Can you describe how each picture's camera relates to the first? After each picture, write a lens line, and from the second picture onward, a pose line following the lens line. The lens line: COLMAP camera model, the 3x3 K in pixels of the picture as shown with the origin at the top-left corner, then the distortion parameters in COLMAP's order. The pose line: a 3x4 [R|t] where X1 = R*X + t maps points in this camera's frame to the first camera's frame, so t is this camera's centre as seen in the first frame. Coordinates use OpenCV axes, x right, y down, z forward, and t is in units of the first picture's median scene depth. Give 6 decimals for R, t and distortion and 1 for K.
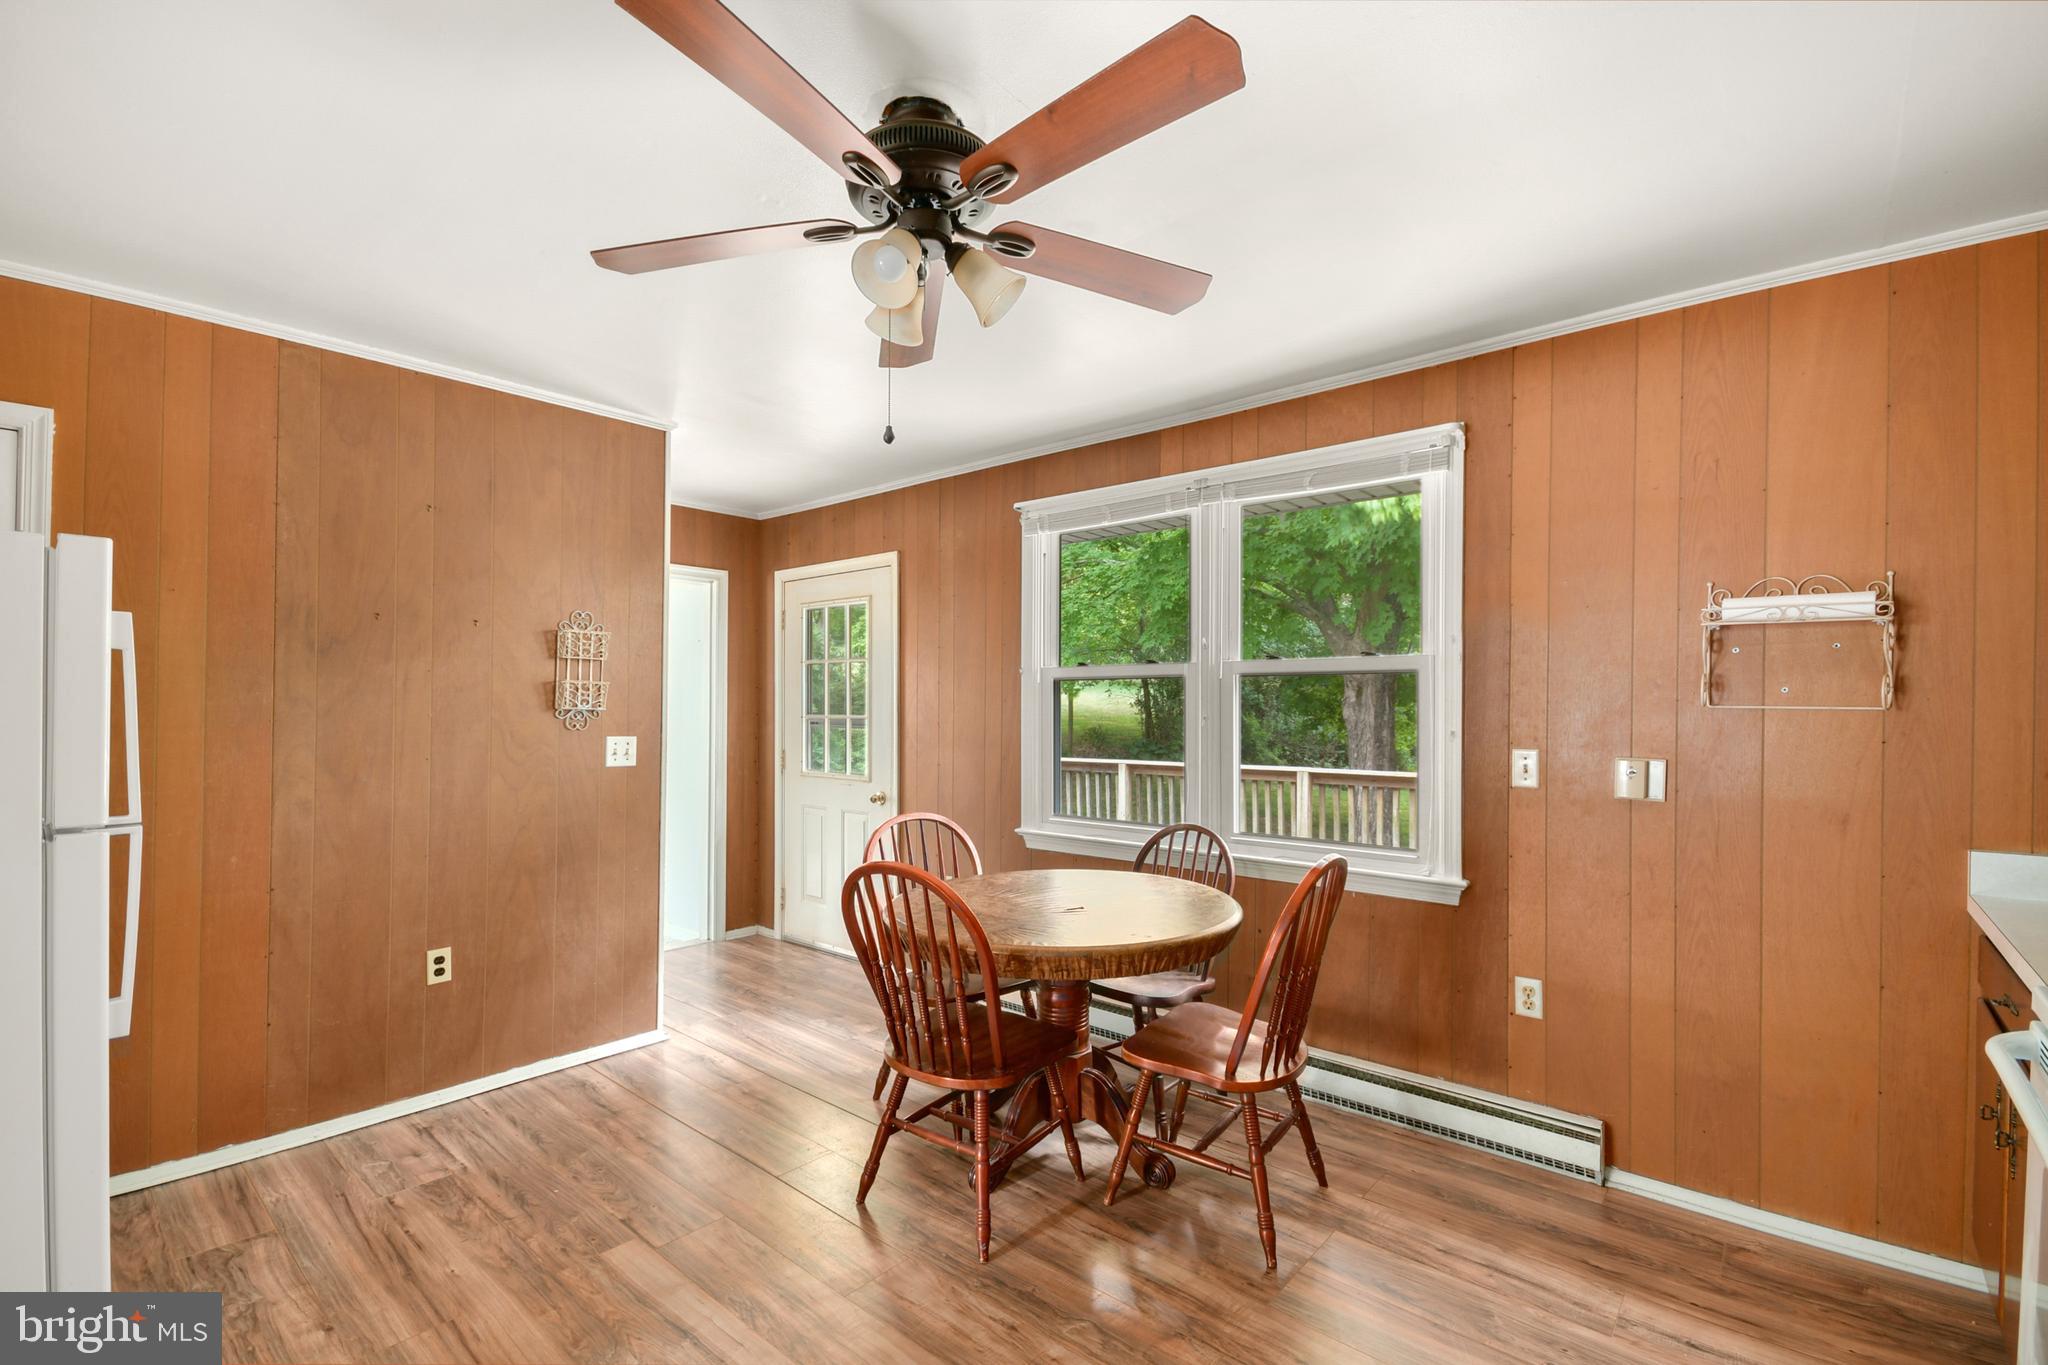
lens RADIAL K [[921.1, 0, 1019.0], [0, 921.1, 704.6], [0, 0, 1]] dist [0.000200, 0.000008]
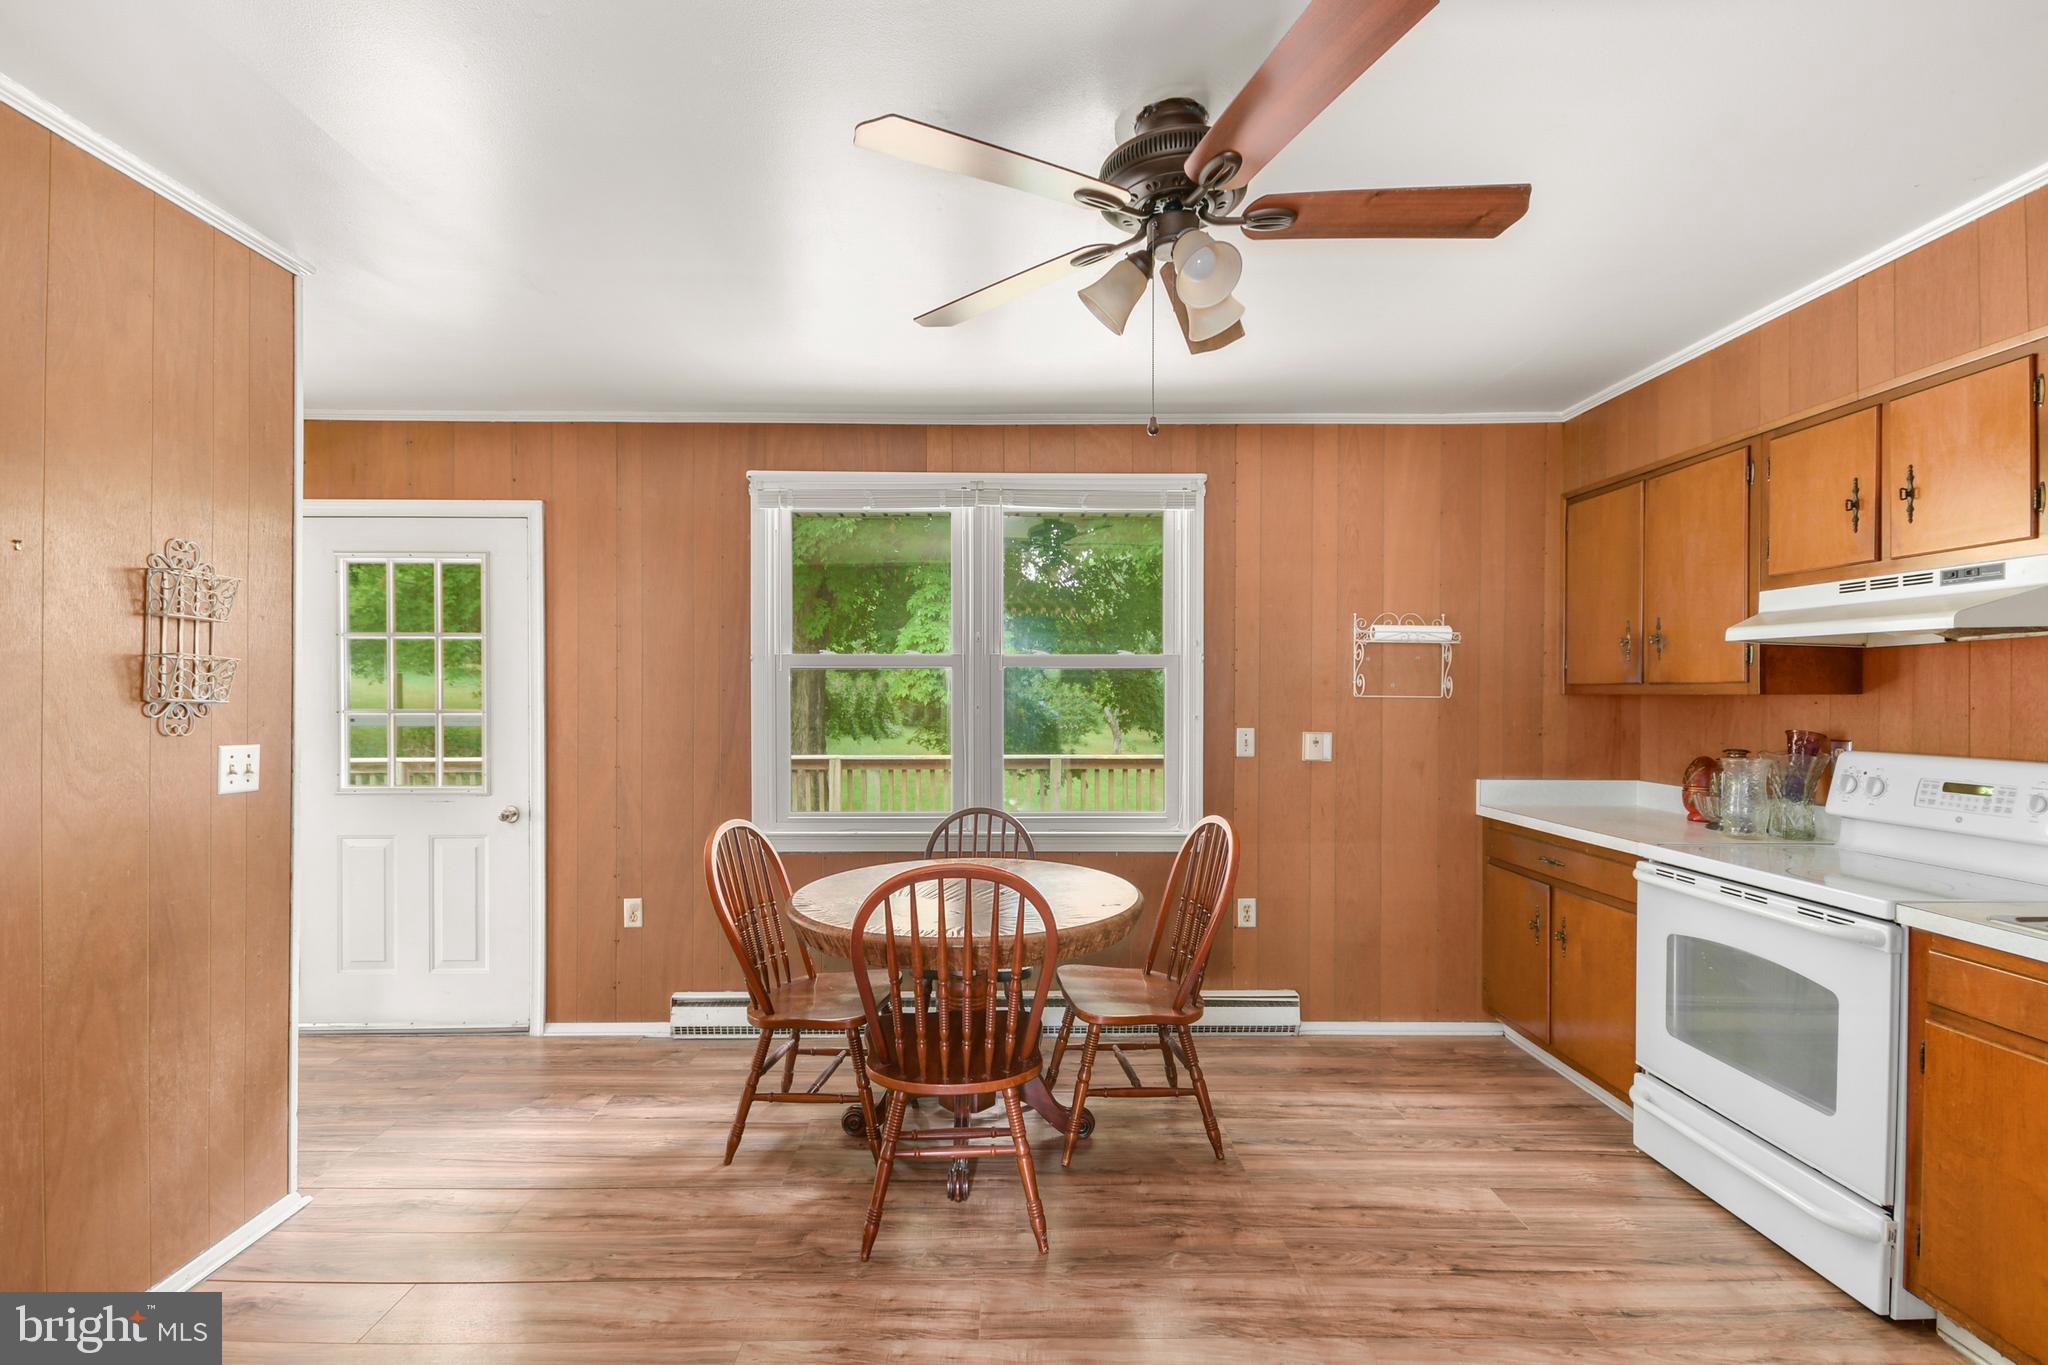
lens RADIAL K [[916.7, 0, 1016.1], [0, 916.7, 705.6], [0, 0, 1]] dist [0.010522, 0.000002]
pose [[0.746894, -0.007280, 0.664903, -0.487676], [0.000442, 0.999945, 0.010452, 0.001443], [-0.664943, -0.007513, 0.746856, 0.188322]]
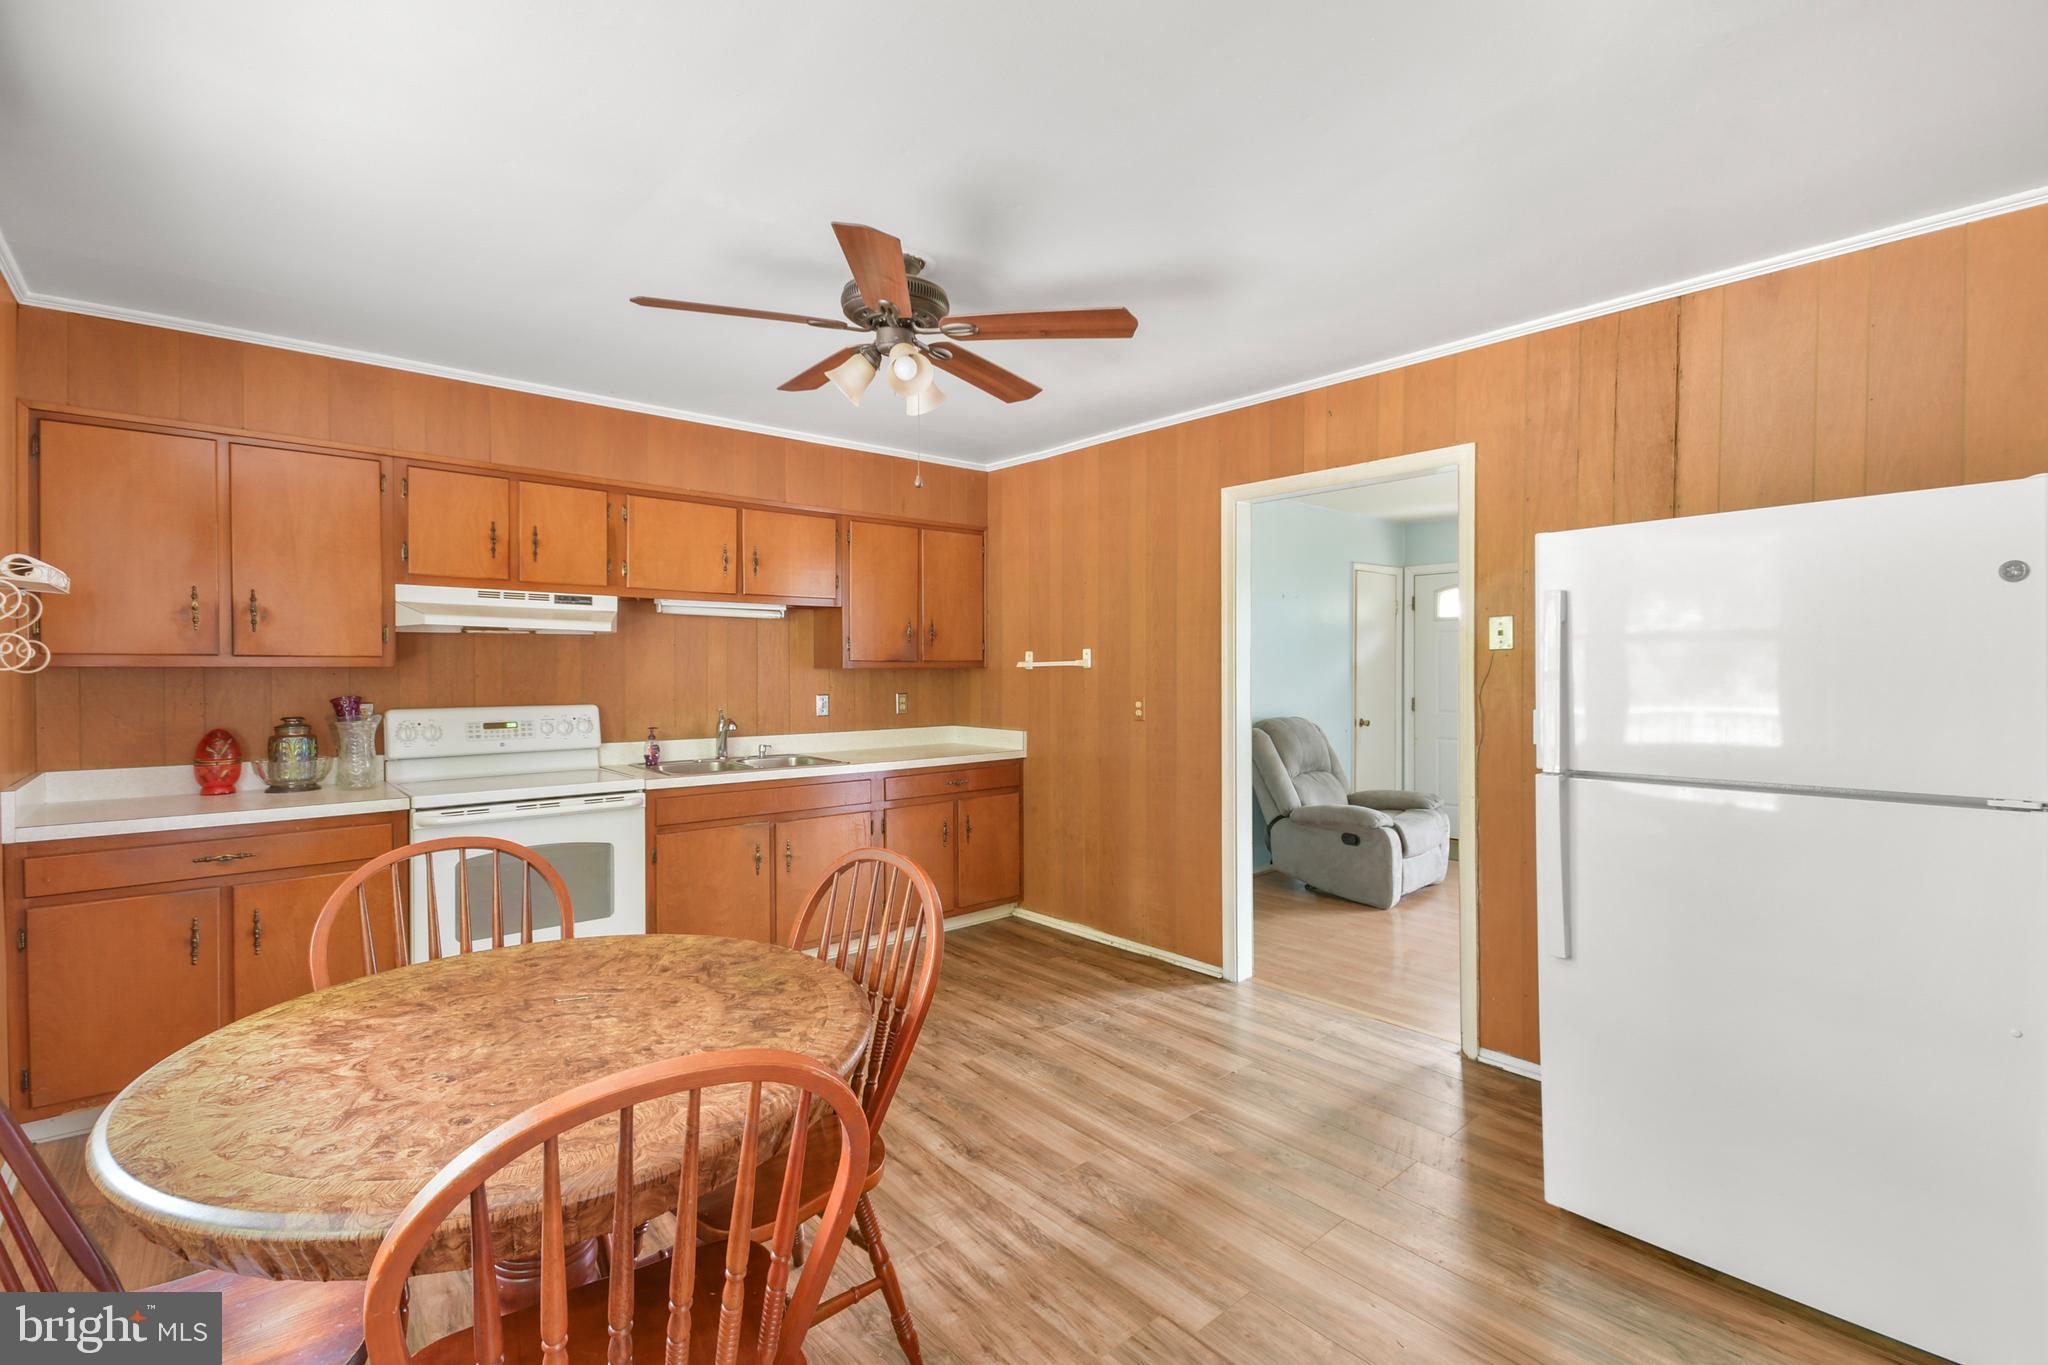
lens RADIAL K [[892.2, 0, 1016.7], [0, 892.2, 679.8], [0, 0, 1]] dist [0.010826, 0.000085]
pose [[-0.989785, -0.002787, 0.142543, -0.259036], [-0.000555, 0.999877, 0.015701, -0.001462], [-0.142569, 0.015462, -0.989664, 1.264038]]
